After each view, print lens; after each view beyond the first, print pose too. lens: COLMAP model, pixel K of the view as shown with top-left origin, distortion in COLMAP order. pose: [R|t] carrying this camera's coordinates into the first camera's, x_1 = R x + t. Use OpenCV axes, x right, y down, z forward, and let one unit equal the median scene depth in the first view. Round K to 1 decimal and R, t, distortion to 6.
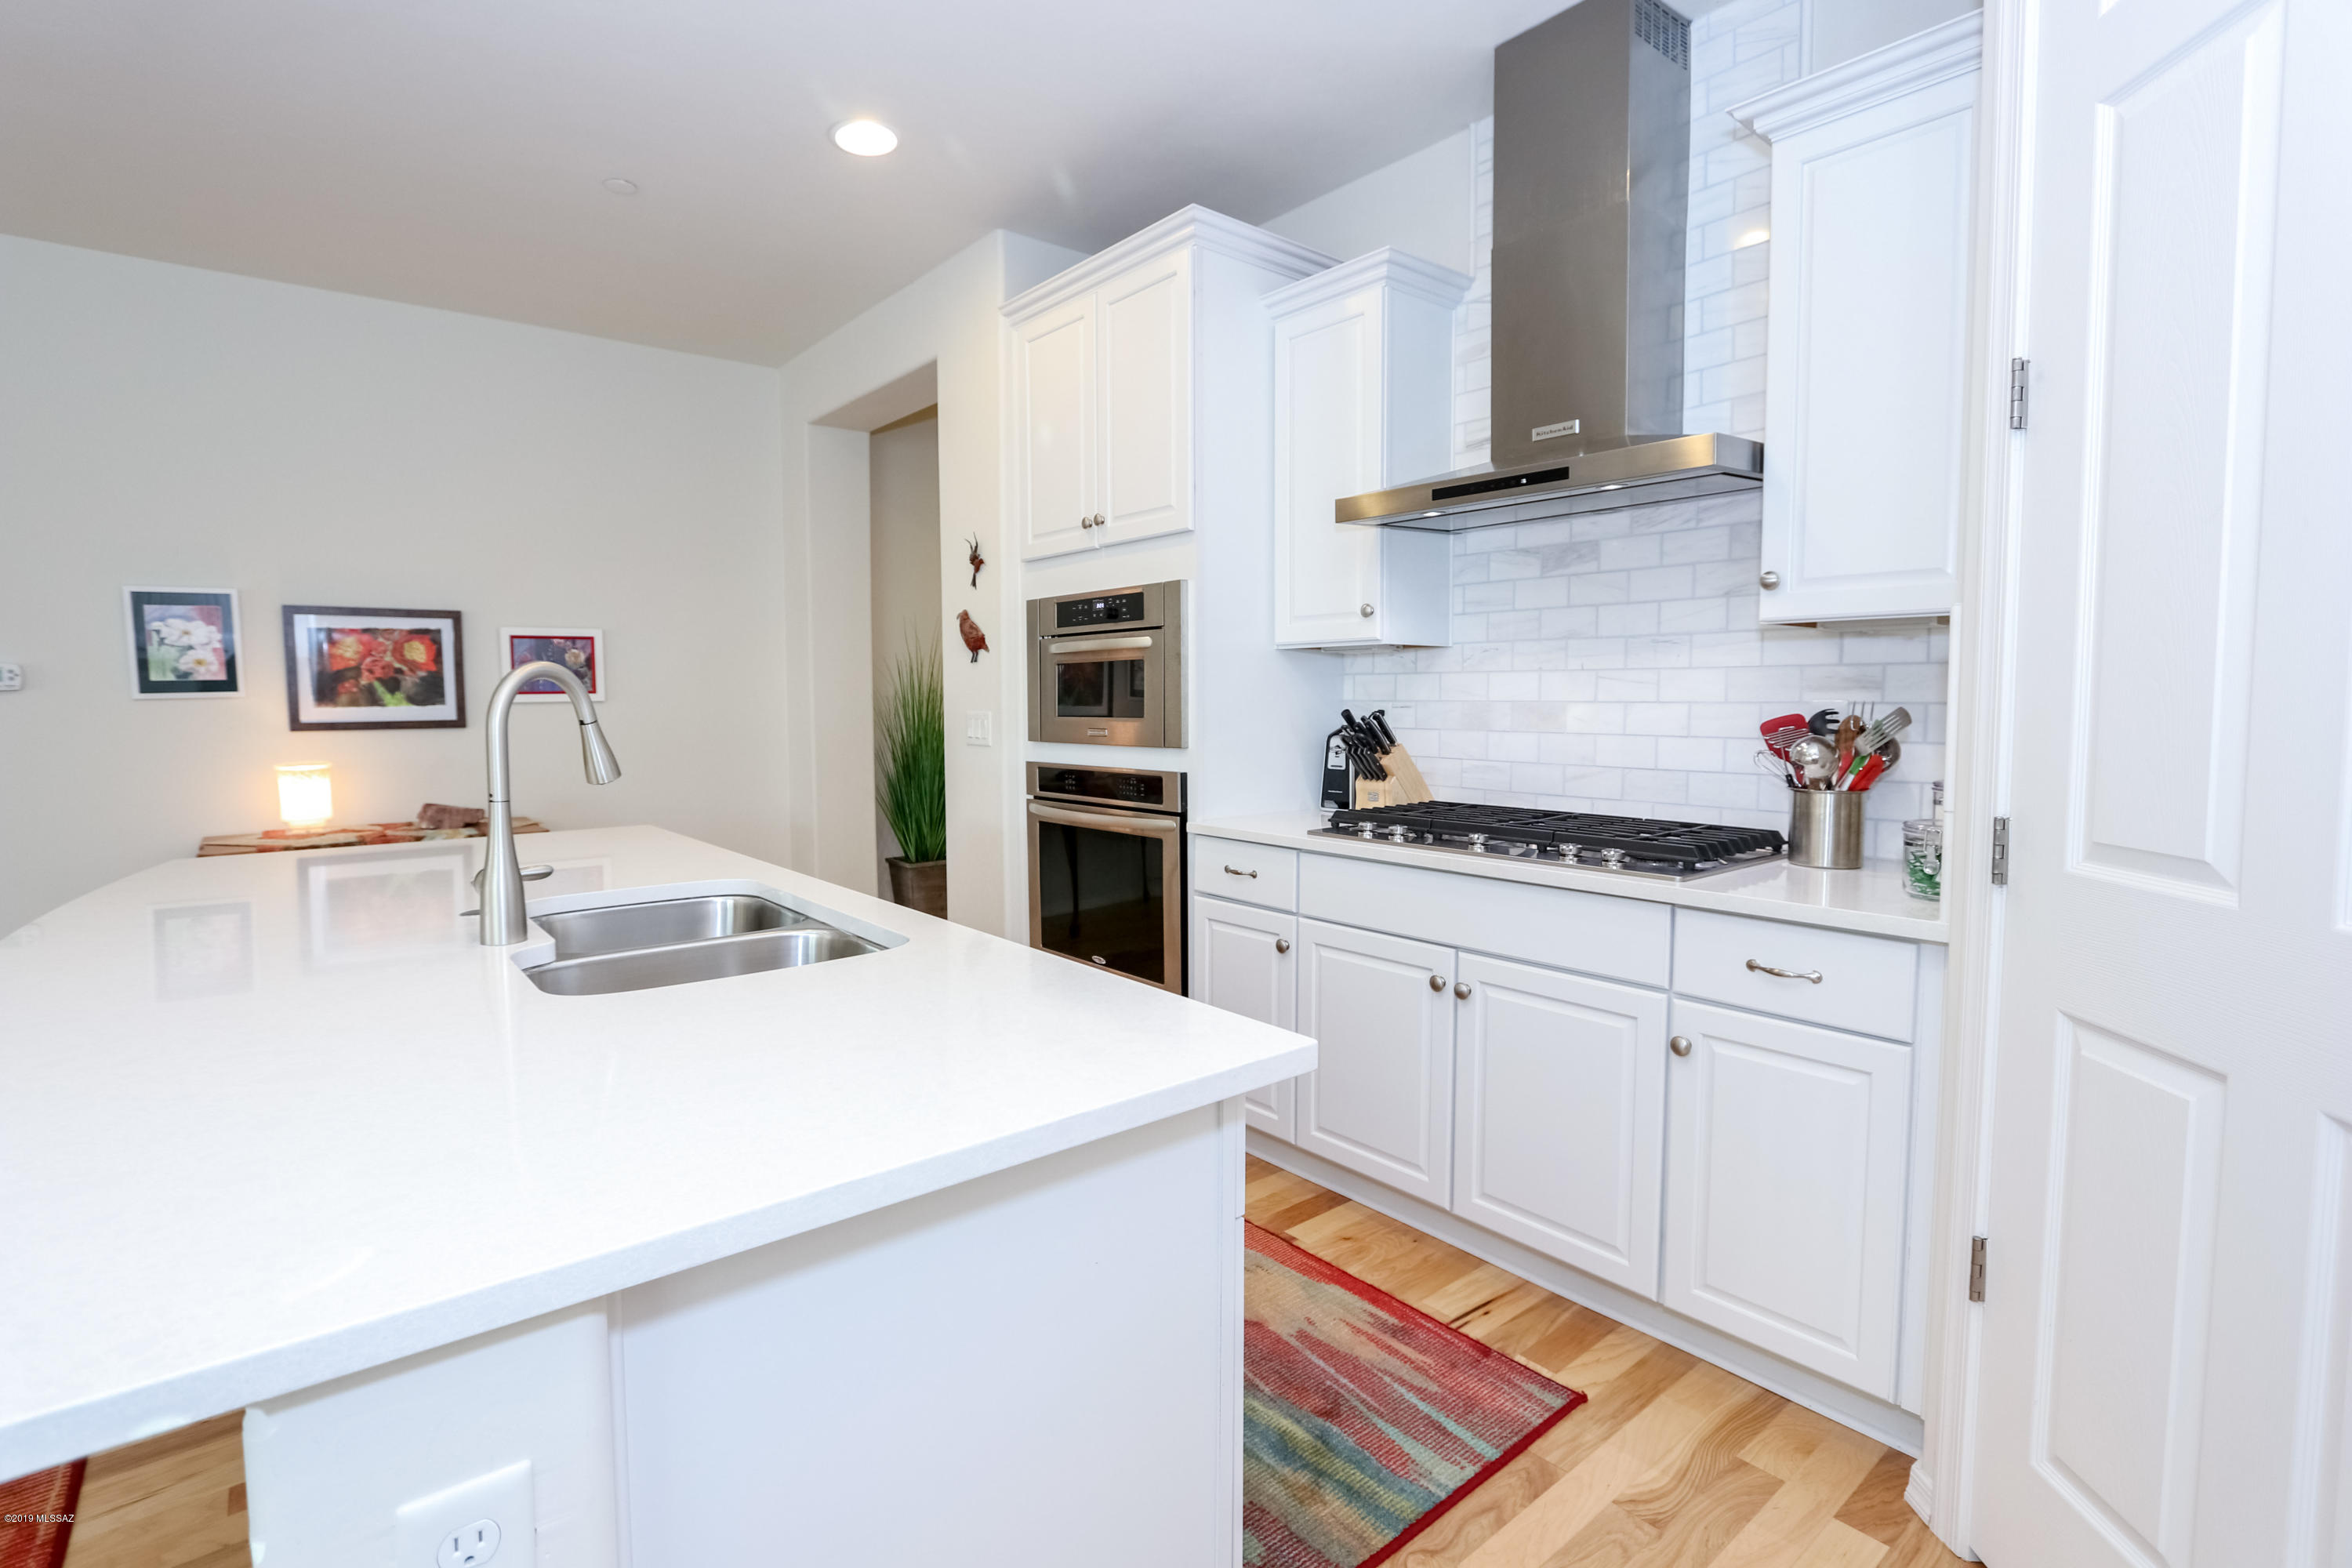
lens RADIAL K [[1090.4, 0, 1133.7], [0, 1090.4, 773.8], [0, 0, 1]] dist [-0.016426, -0.000947]
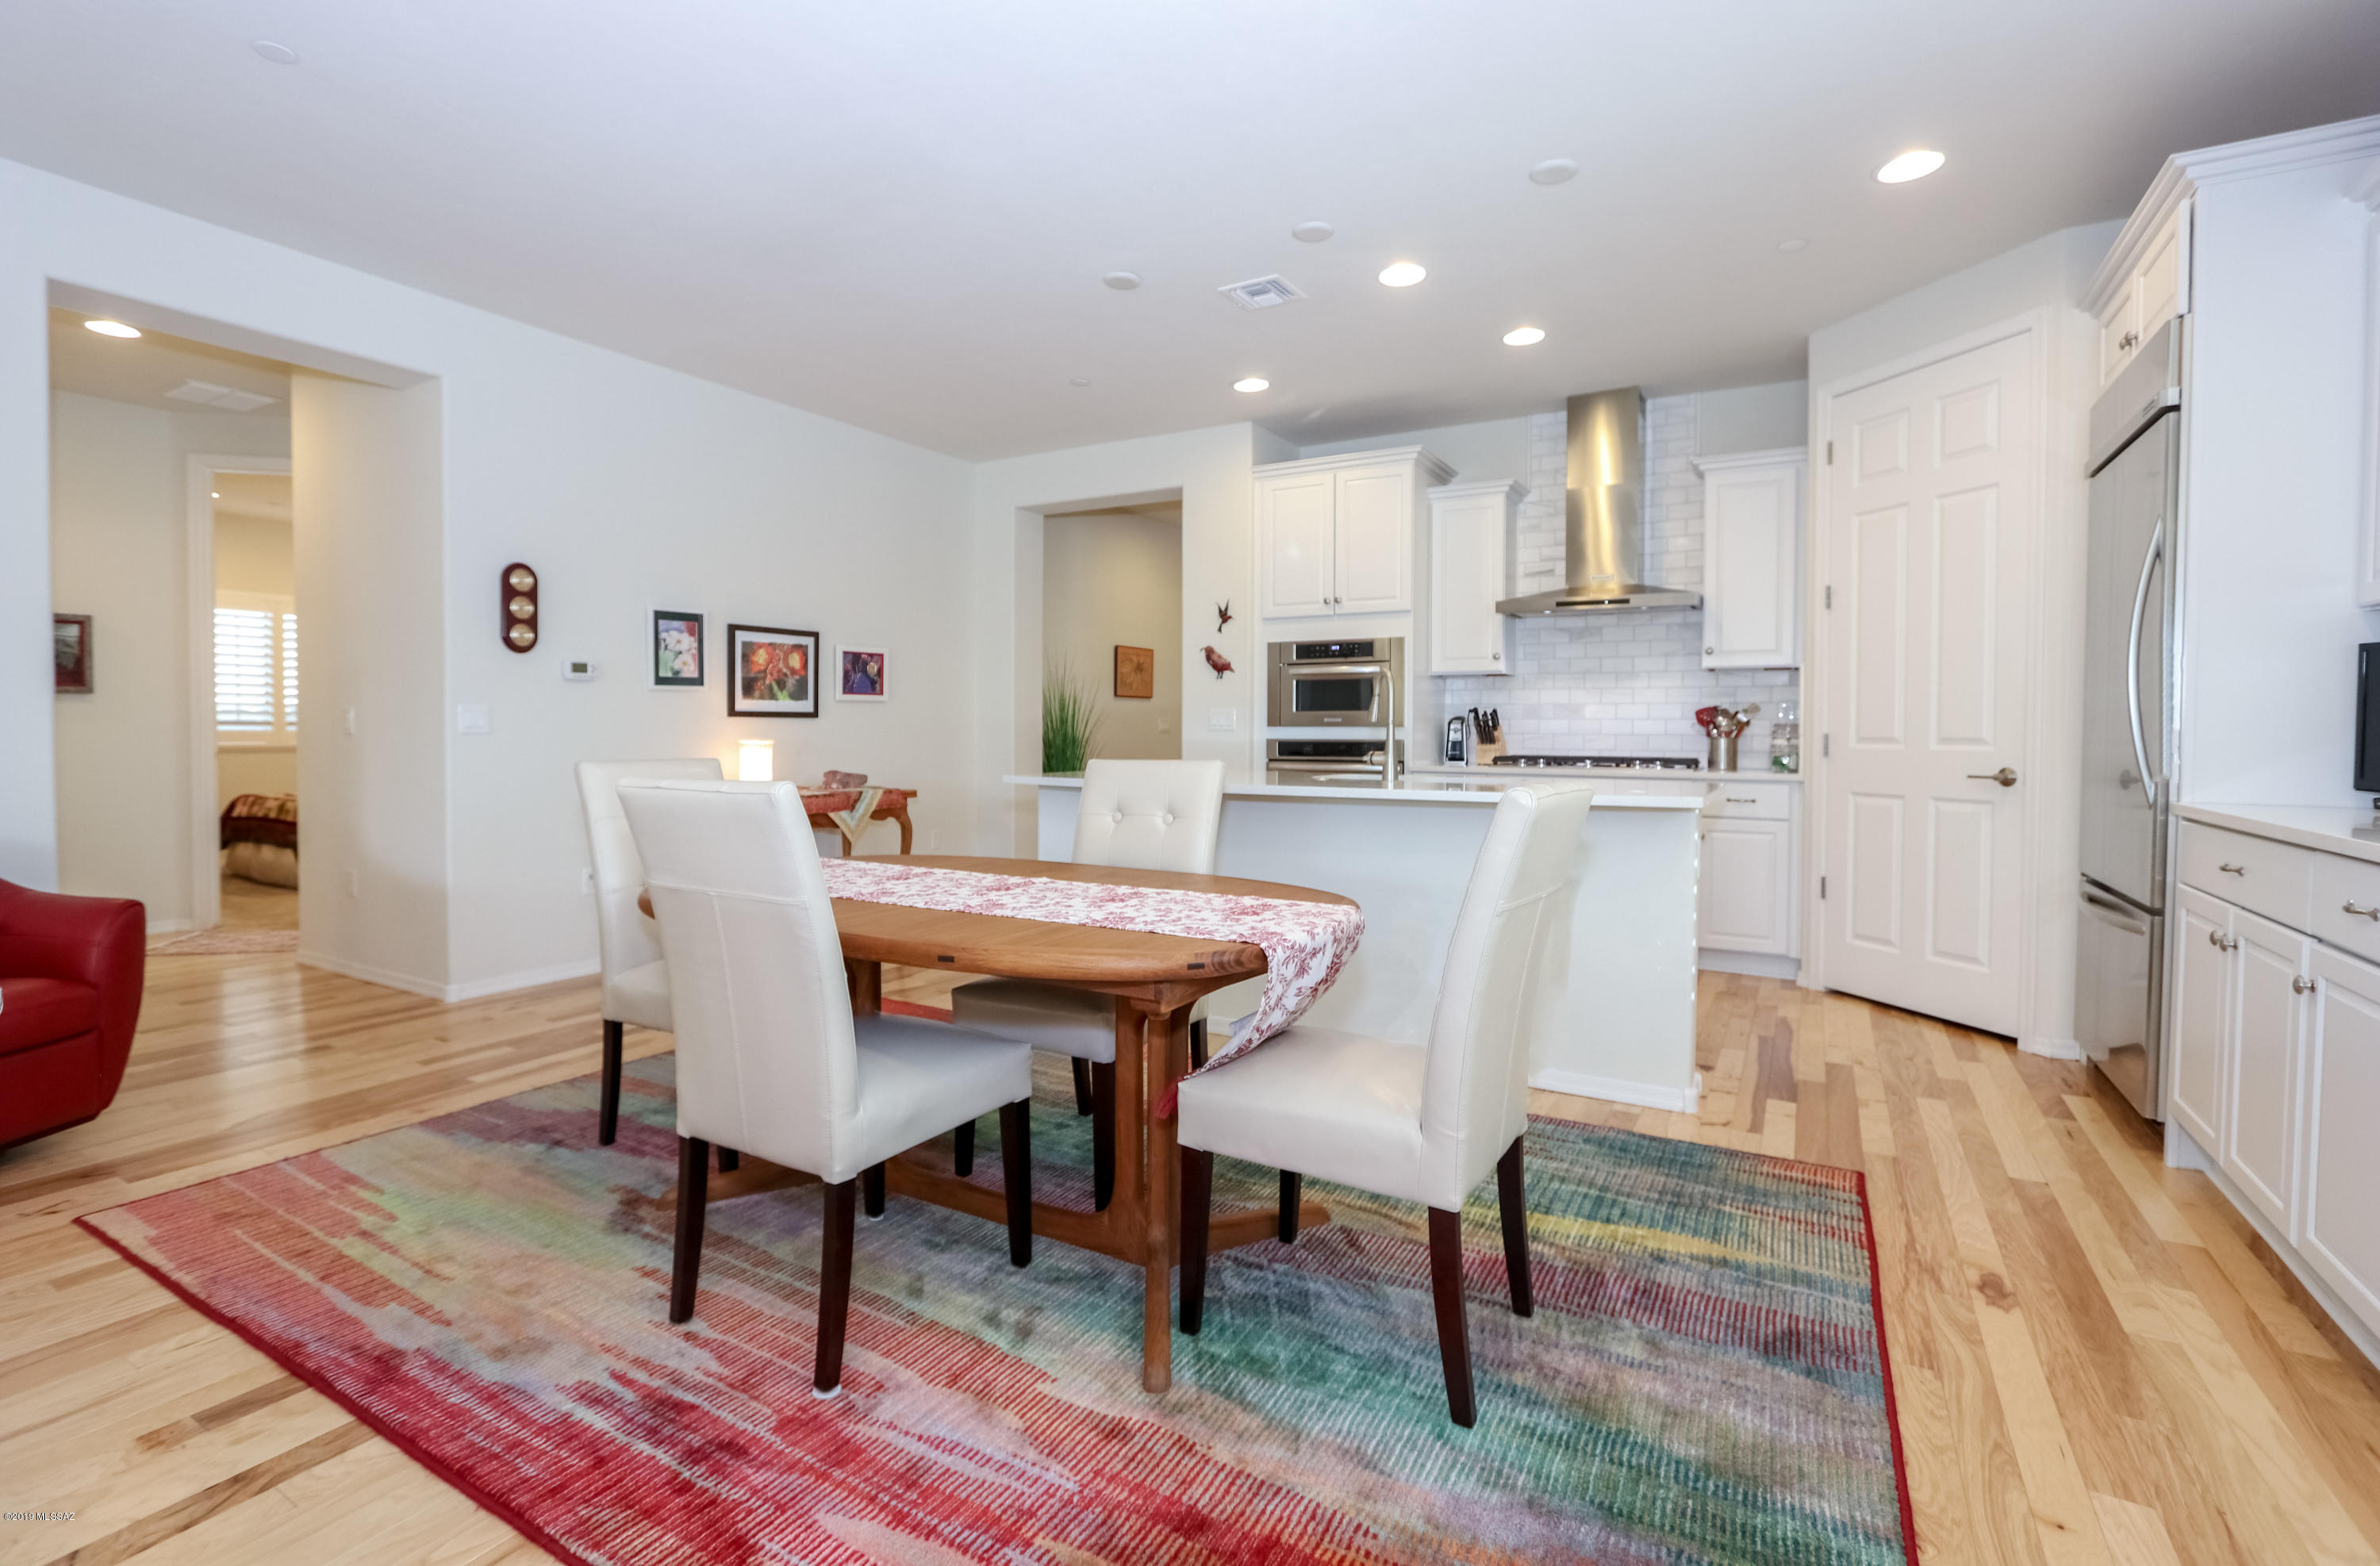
lens RADIAL K [[1099.9, 0, 1150.7], [0, 1099.9, 757.5], [0, 0, 1]] dist [-0.012849, 0.000014]
pose [[0.936908, -0.000947, 0.349575, -0.894777], [0.016229, 0.999036, -0.040789, 0.087291], [-0.349200, 0.043889, 0.936020, -0.532650]]
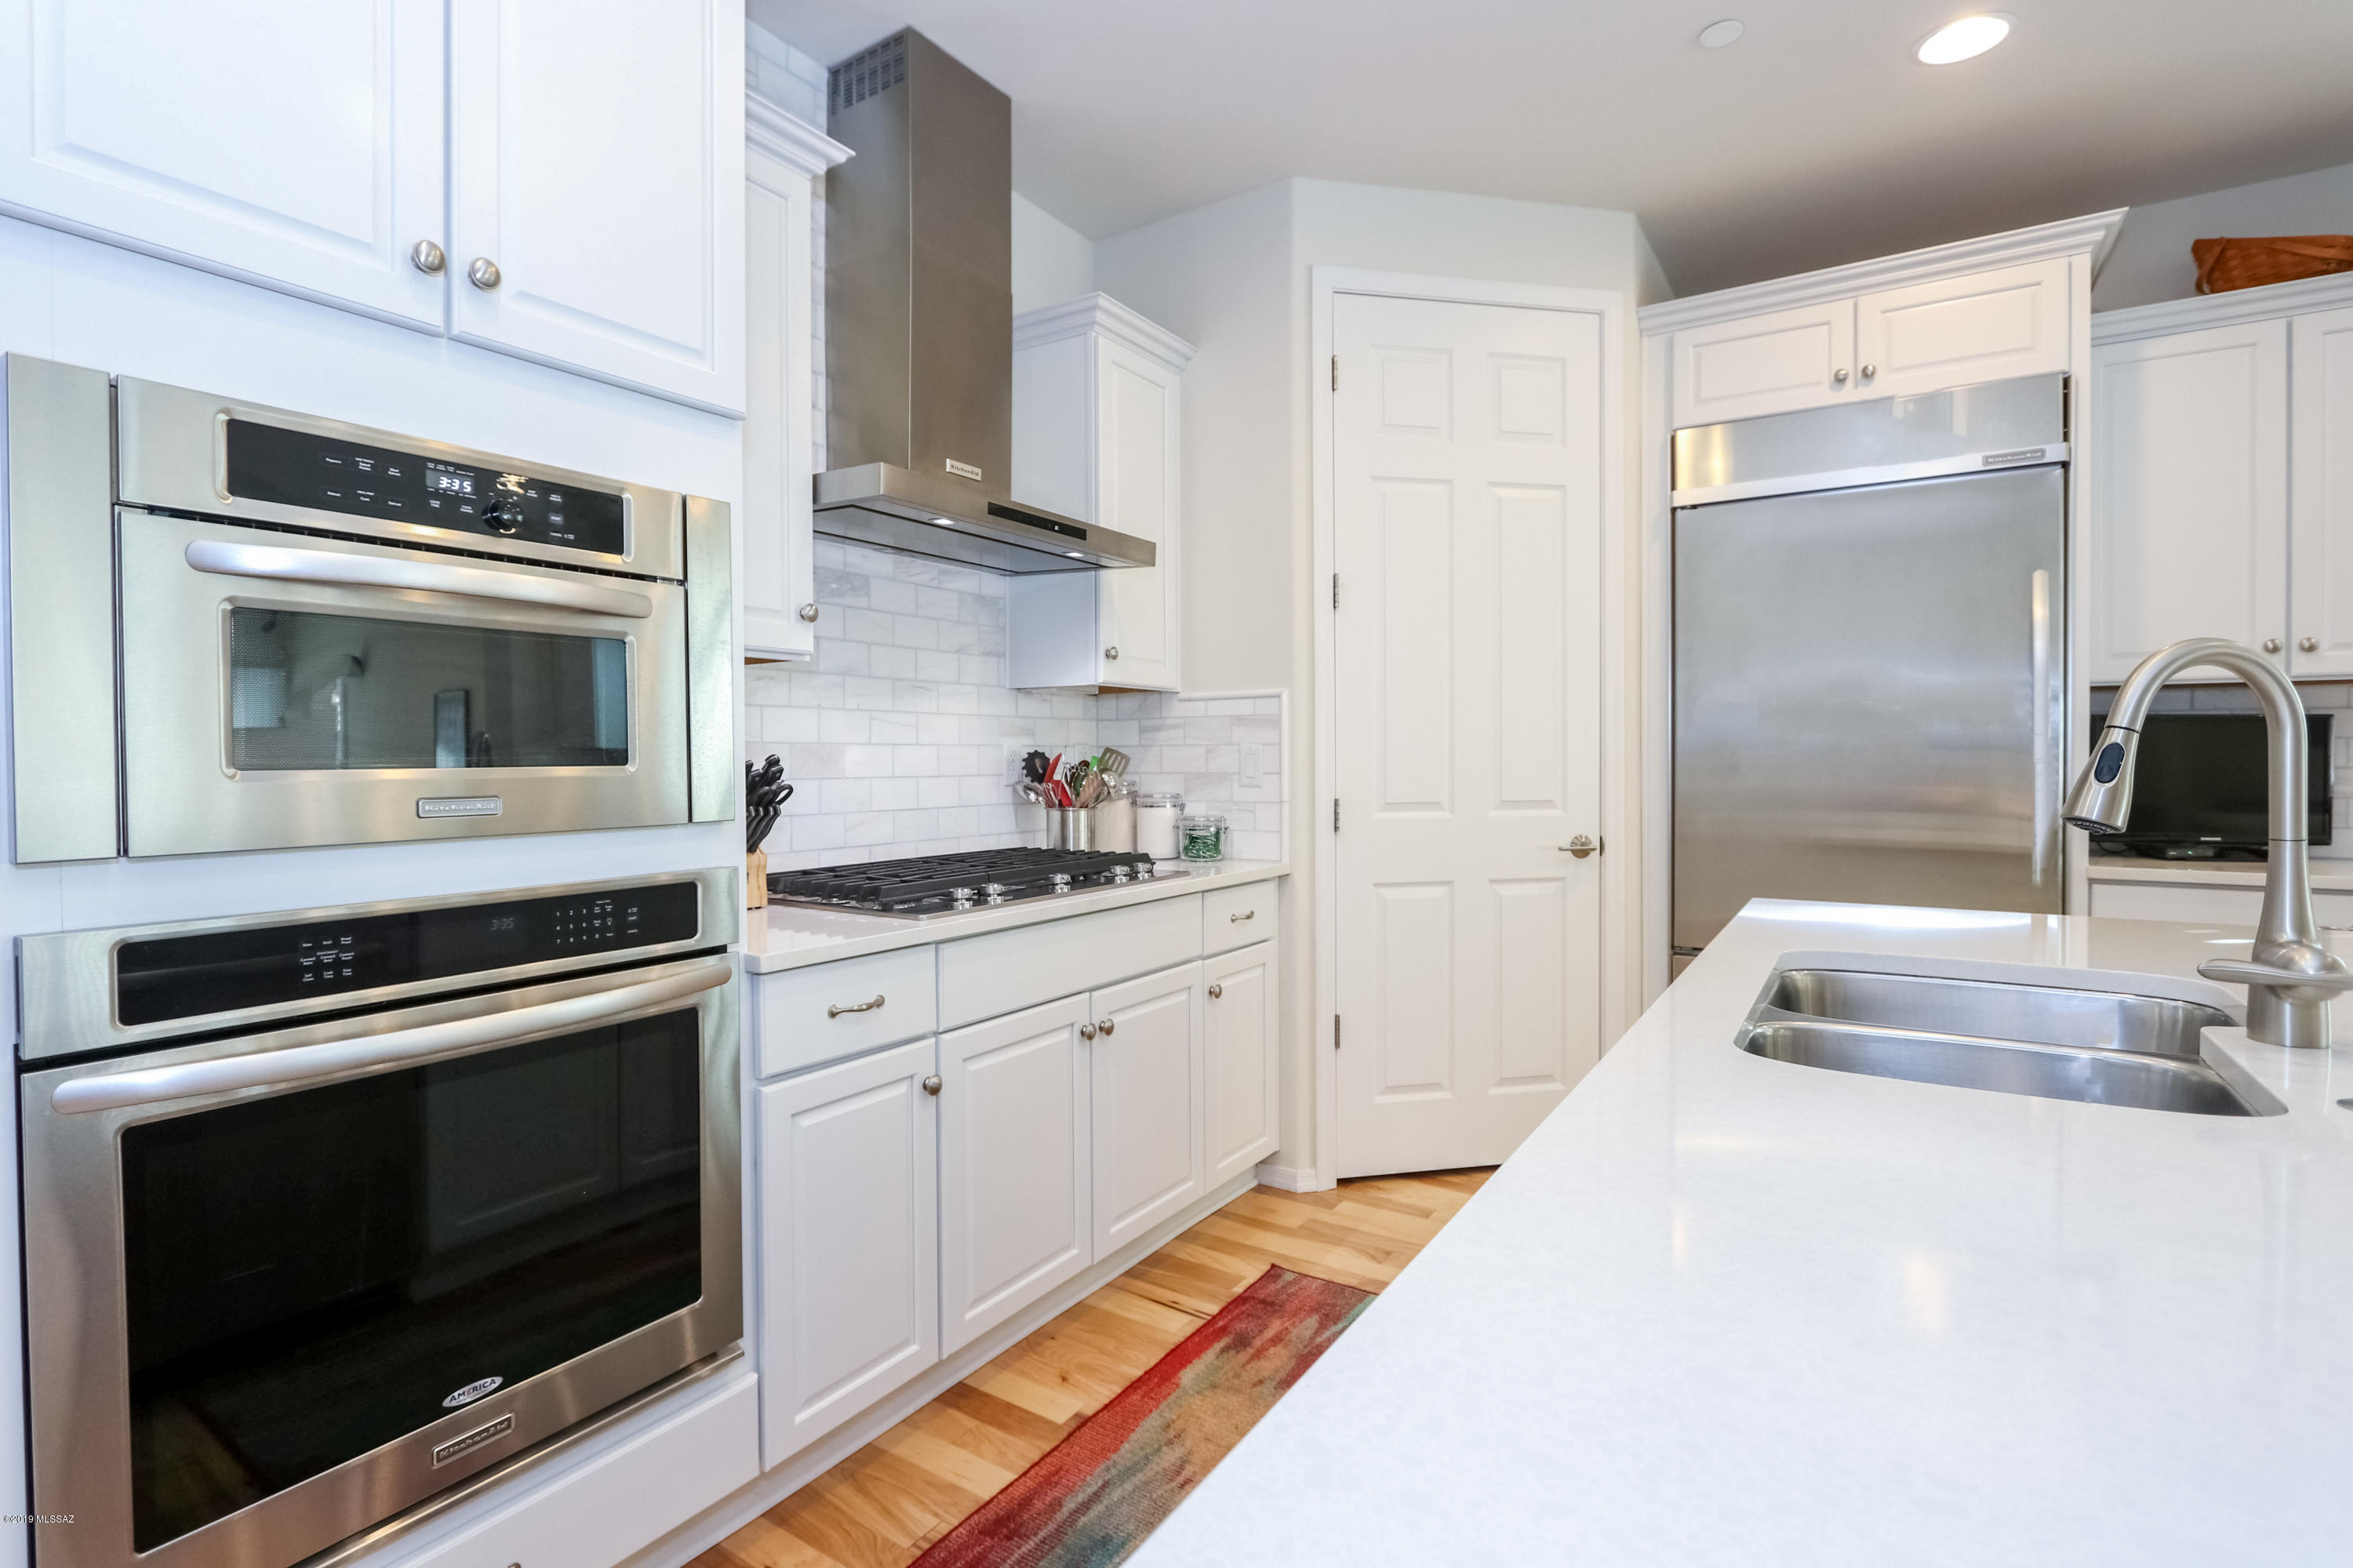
lens RADIAL K [[1127.3, 0, 1129.8], [0, 1127.3, 773.8], [0, 0, 1]] dist [-0.016141, -0.000187]
pose [[-0.298743, -0.008096, 0.954299, -0.468008], [0.071799, 0.996939, 0.030935, -0.043215], [-0.951629, 0.077759, -0.297247, 0.859598]]
